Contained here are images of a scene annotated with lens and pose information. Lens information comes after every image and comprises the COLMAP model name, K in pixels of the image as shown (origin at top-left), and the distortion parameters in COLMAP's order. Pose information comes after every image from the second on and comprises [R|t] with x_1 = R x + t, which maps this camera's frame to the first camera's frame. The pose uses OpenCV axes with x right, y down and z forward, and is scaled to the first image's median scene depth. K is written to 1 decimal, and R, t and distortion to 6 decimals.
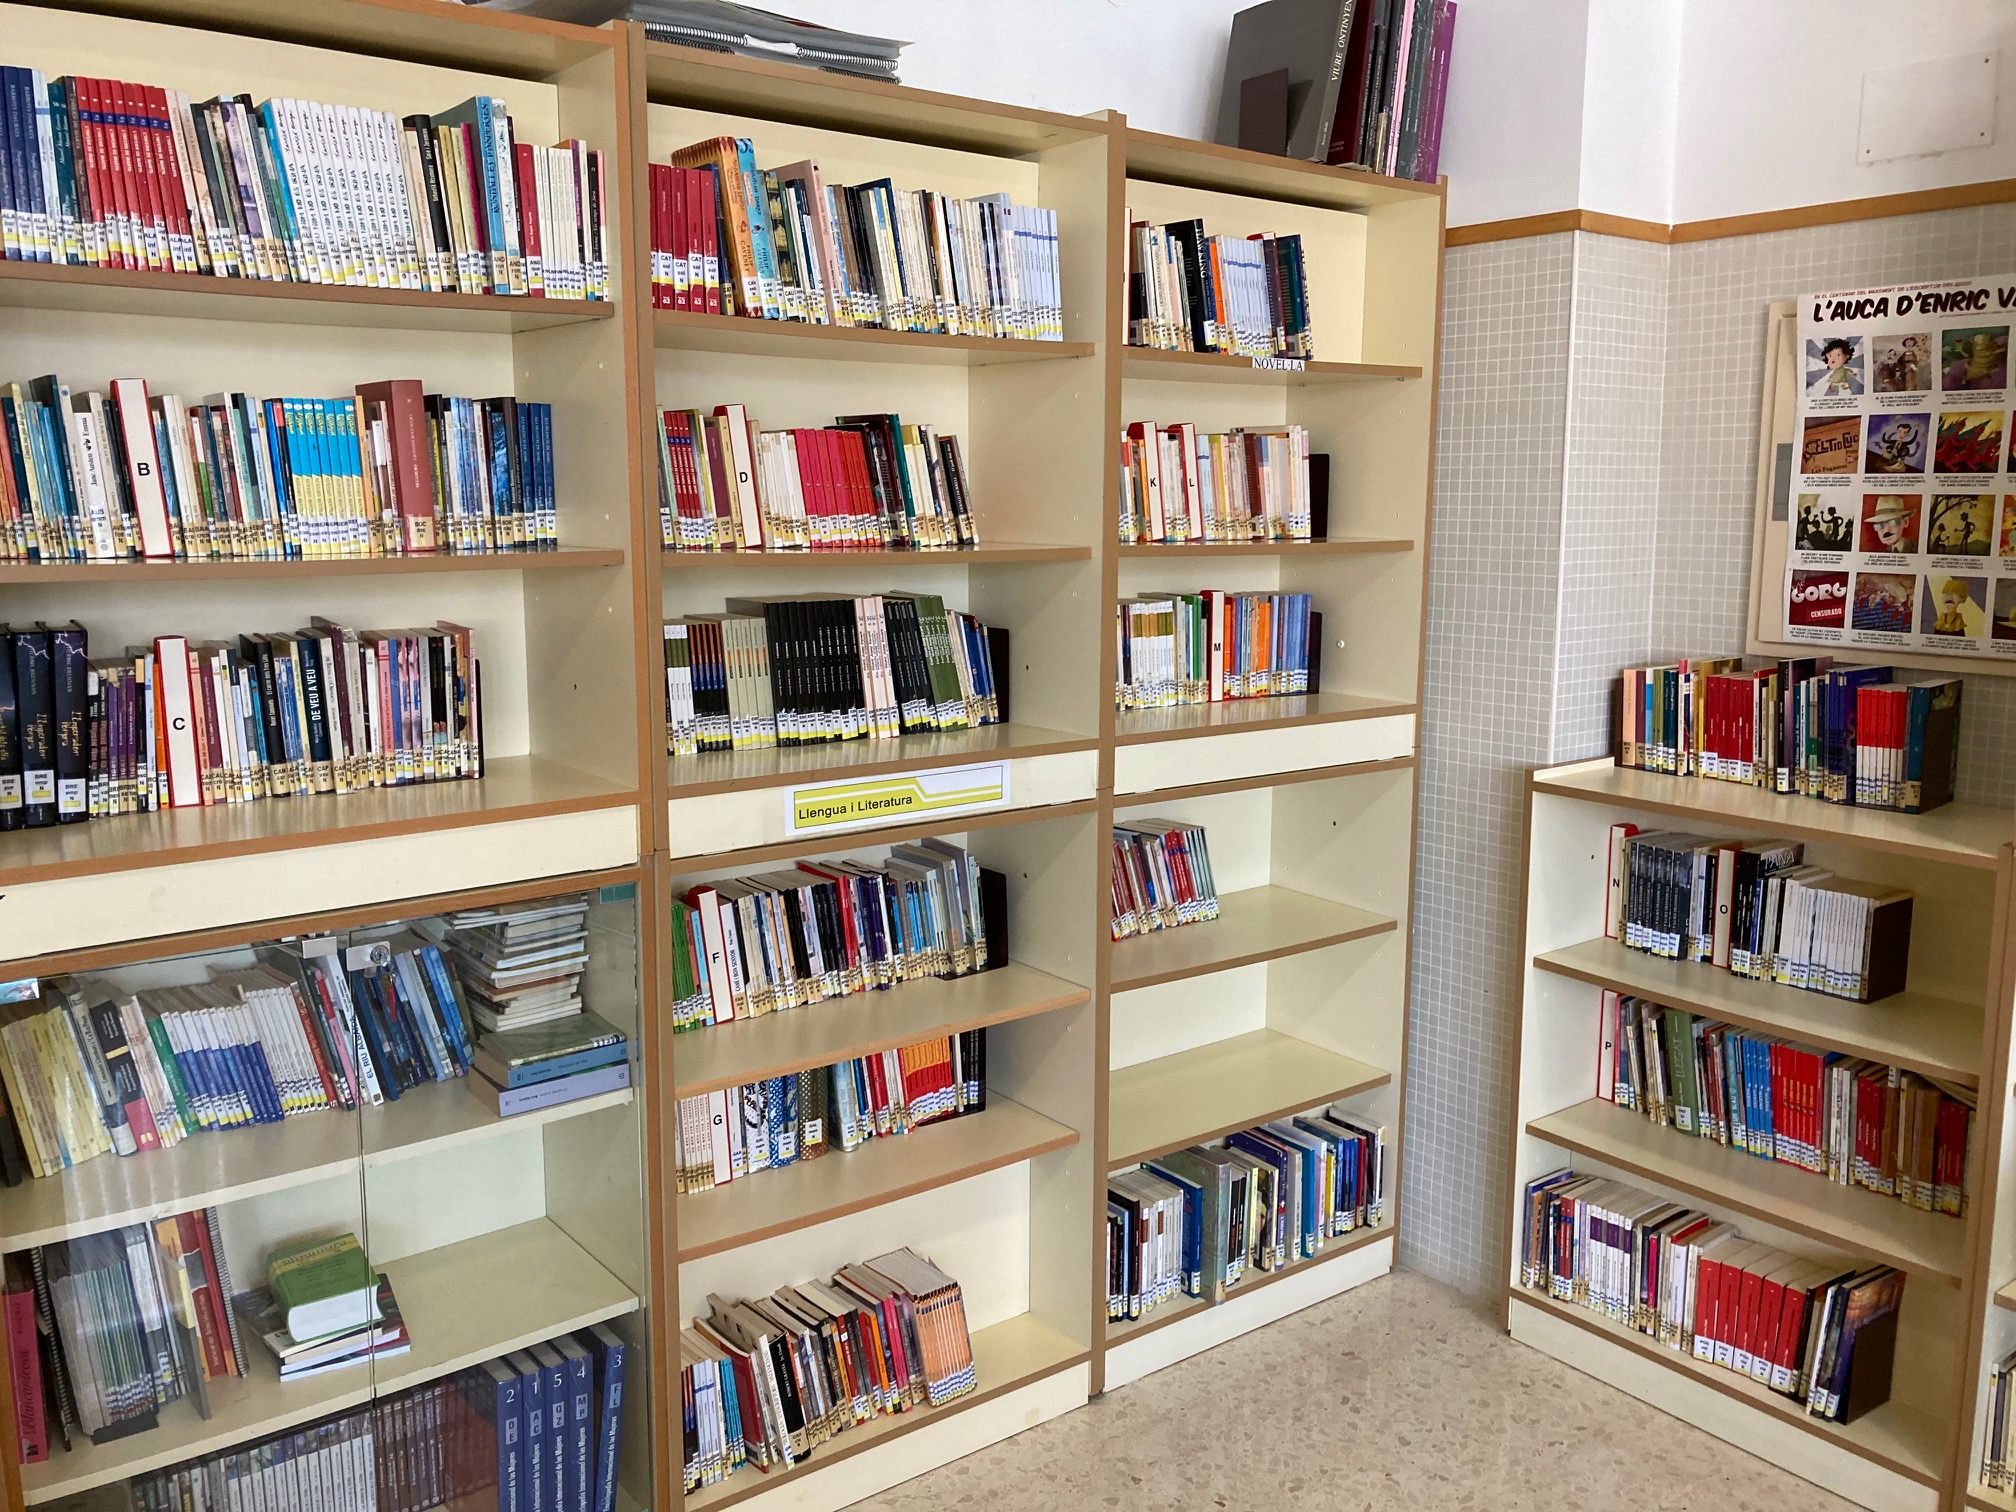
lens RADIAL K [[1655.3, 0, 1008.0], [0, 1655.3, 756.0], [0, 0, 1]] dist [0.005832, -0.008541]
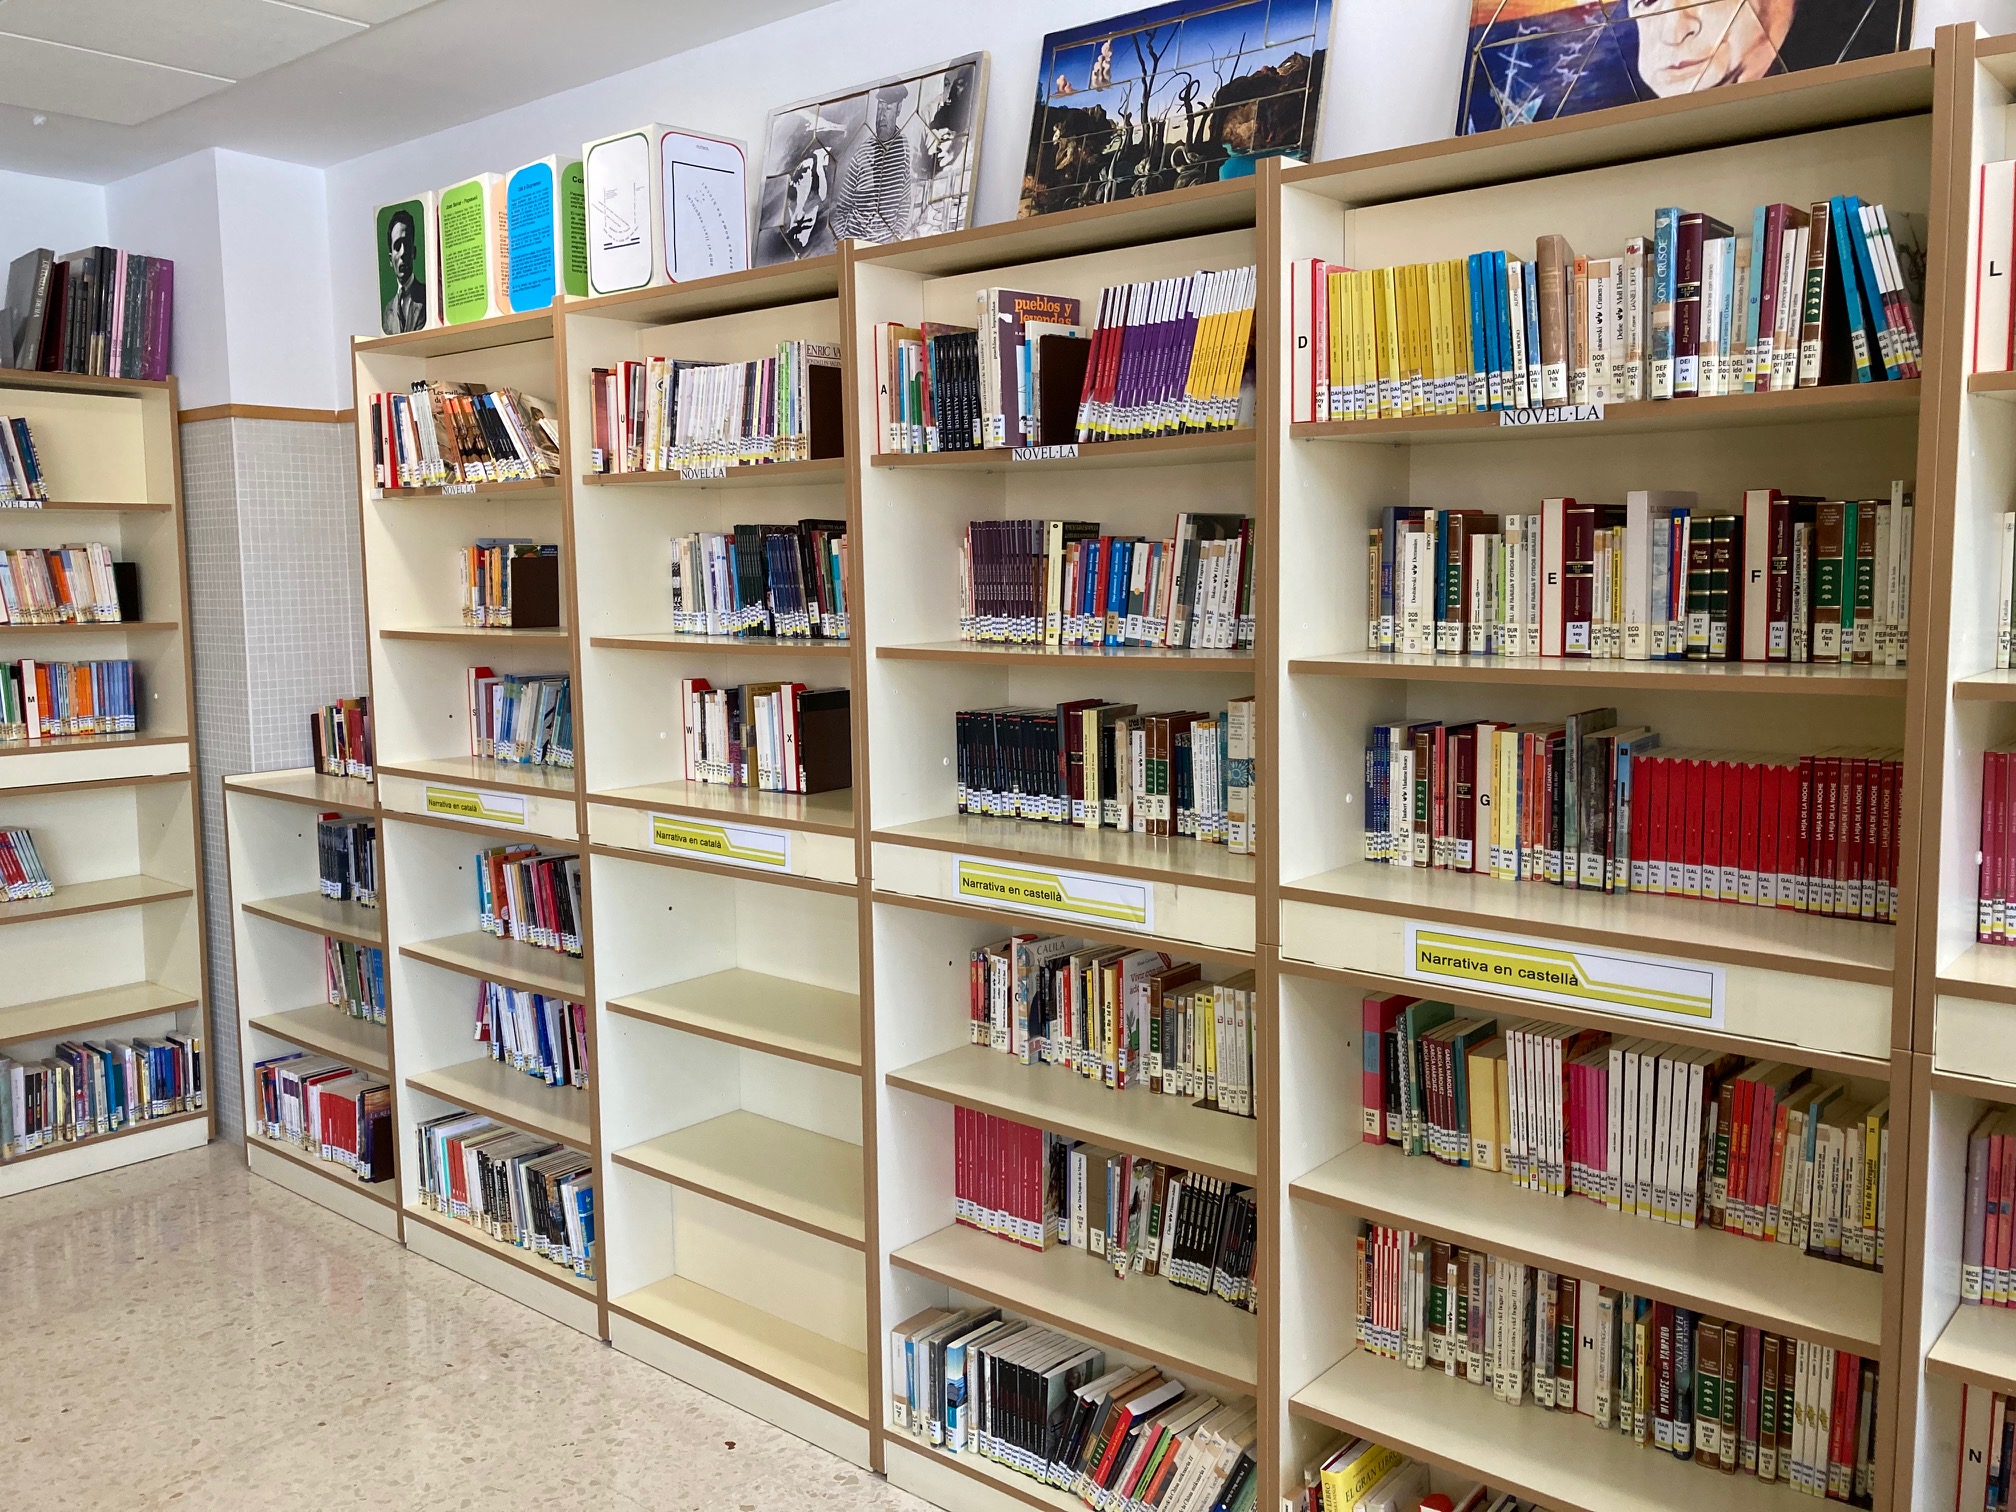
lens RADIAL K [[1655.3, 0, 1008.0], [0, 1655.3, 756.0], [0, 0, 1]] dist [0.005832, -0.008541]
pose [[0.973837, -0.032473, 0.224917, 0.623817], [0.042667, 0.998264, -0.040611, 0.075729], [-0.223208, 0.049145, 0.973531, -0.561122]]
